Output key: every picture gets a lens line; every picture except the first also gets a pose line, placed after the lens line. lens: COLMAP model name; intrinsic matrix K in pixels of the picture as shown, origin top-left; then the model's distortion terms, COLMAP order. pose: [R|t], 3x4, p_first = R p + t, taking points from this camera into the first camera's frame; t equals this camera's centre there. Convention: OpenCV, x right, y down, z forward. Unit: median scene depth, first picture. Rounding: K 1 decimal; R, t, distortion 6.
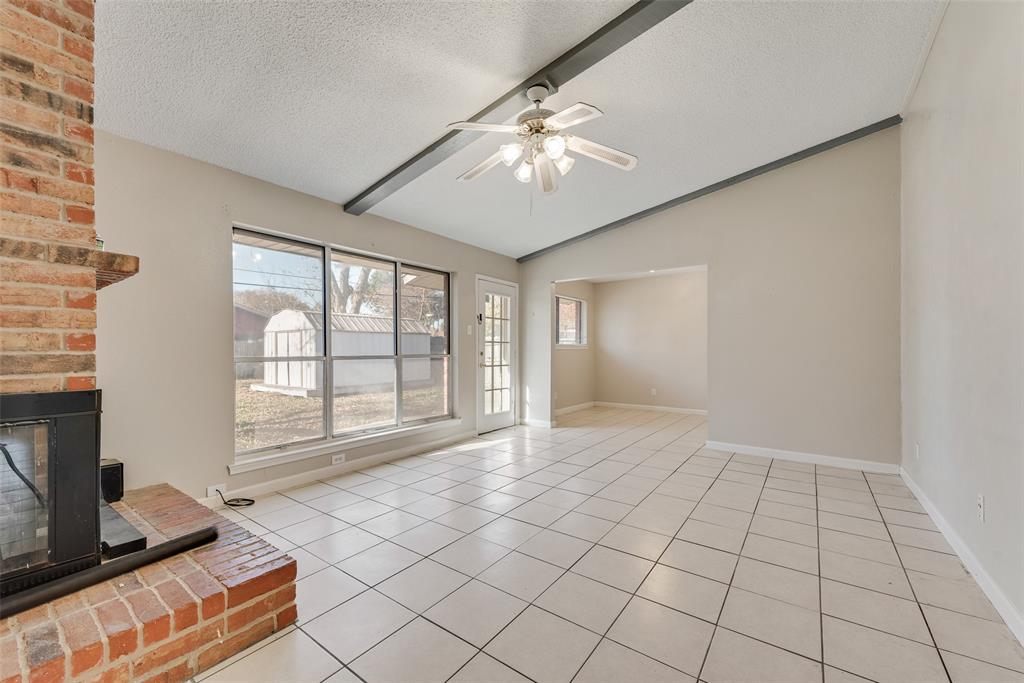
lens RADIAL K [[404.4, 0, 512.6], [0, 404.4, 349.1], [0, 0, 1]] dist [0.012582, -0.000535]
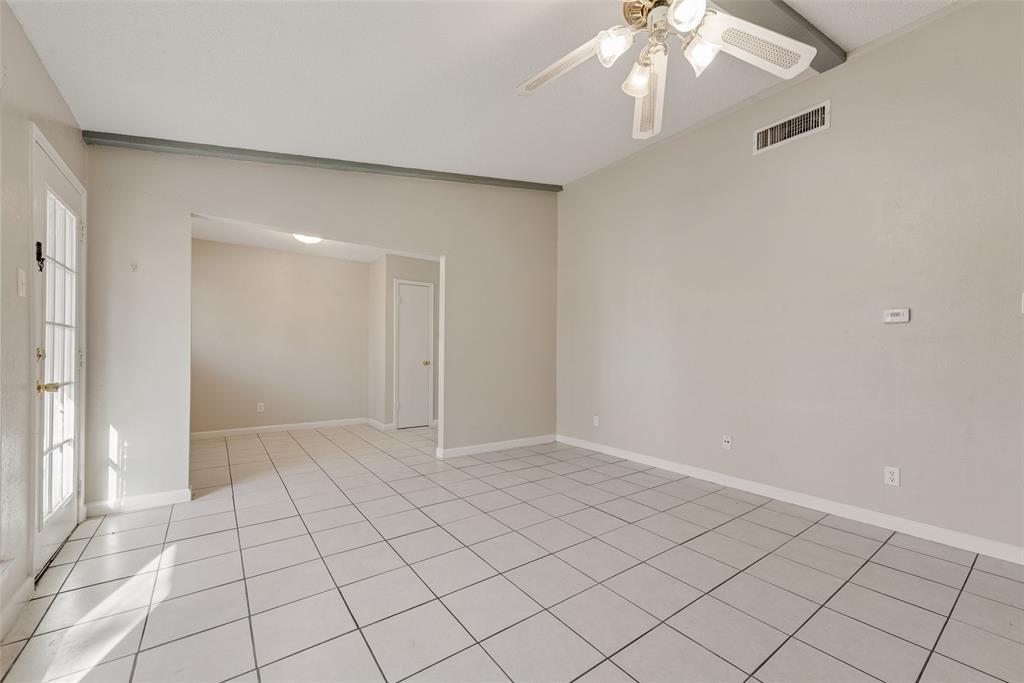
lens RADIAL K [[404.4, 0, 513.4], [0, 404.4, 354.0], [0, 0, 1]] dist [0.012582, -0.000535]
pose [[0.299169, 0.001795, 0.954198, -0.433181], [-0.013575, 0.999905, 0.002375, 0.006131], [-0.954104, -0.013664, 0.299165, 0.721388]]
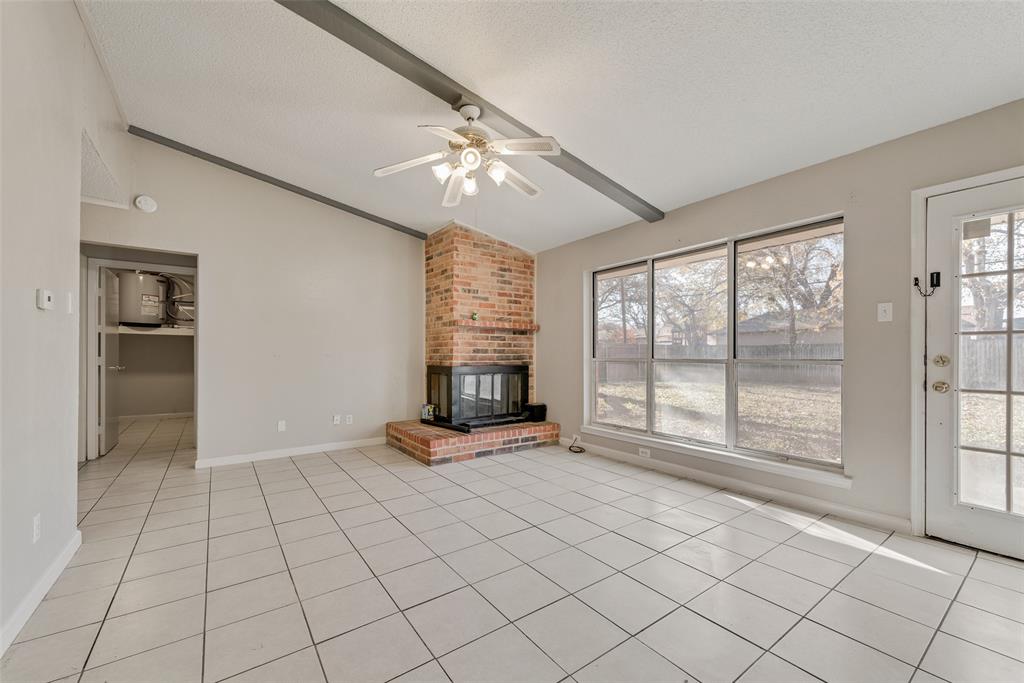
lens RADIAL K [[404.4, 0, 506.3], [0, 404.4, 352.6], [0, 0, 1]] dist [0.012582, -0.000535]
pose [[-0.315652, 0.000585, -0.948875, 0.733266], [0.004335, 0.999990, -0.000825, 0.000925], [0.948865, -0.004374, -0.315651, 1.004140]]
